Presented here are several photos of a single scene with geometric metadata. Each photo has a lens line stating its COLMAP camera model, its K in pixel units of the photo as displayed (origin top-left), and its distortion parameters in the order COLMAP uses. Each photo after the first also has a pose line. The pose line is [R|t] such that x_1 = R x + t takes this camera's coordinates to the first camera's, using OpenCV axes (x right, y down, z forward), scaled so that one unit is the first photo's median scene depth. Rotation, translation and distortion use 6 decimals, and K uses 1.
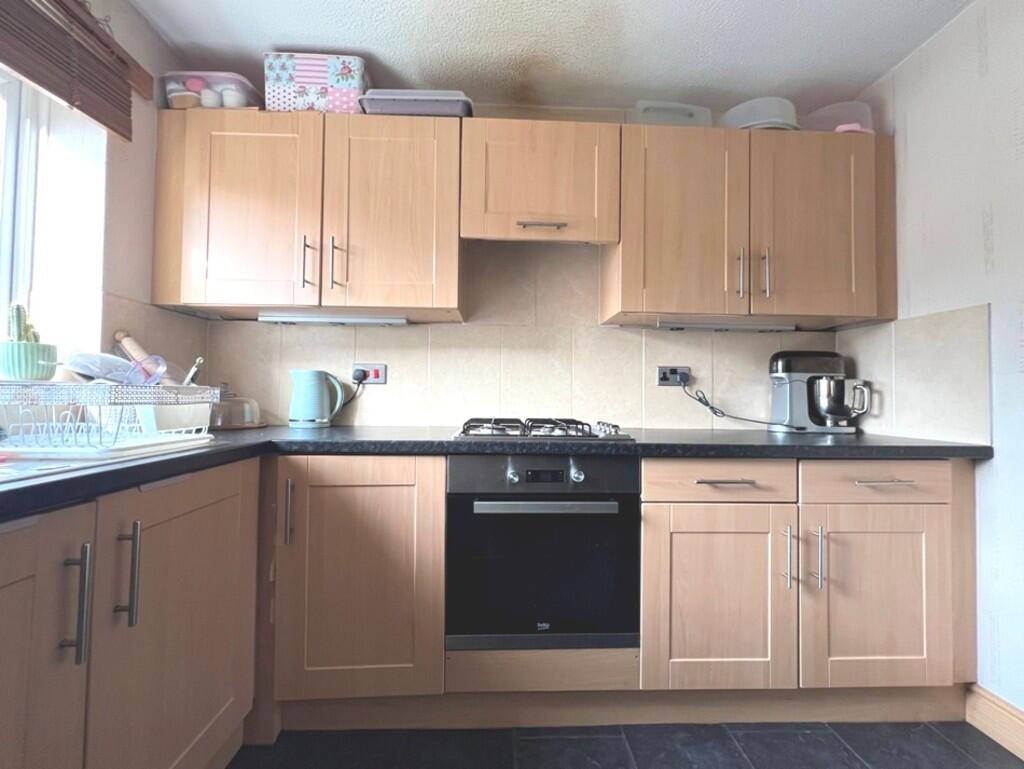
lens RADIAL K [[422.1, 0, 514.4], [0, 422.1, 385.7], [0, 0, 1]] dist [-0.002988, 0.000214]
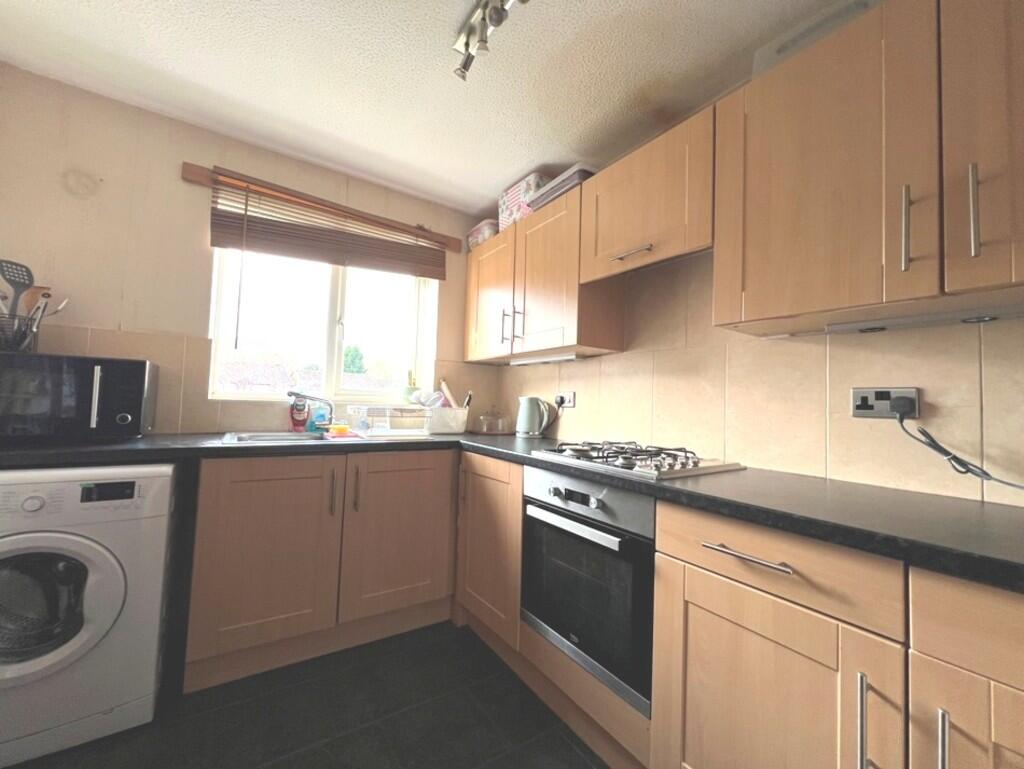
lens RADIAL K [[407.2, 0, 514.9], [0, 407.2, 385.8], [0, 0, 1]] dist [0.002644, 0.000062]
pose [[0.537340, -0.027824, -0.842907, 0.715946], [-0.010459, 0.999159, -0.039649, -0.022043], [0.843301, 0.030121, 0.536597, 0.245384]]
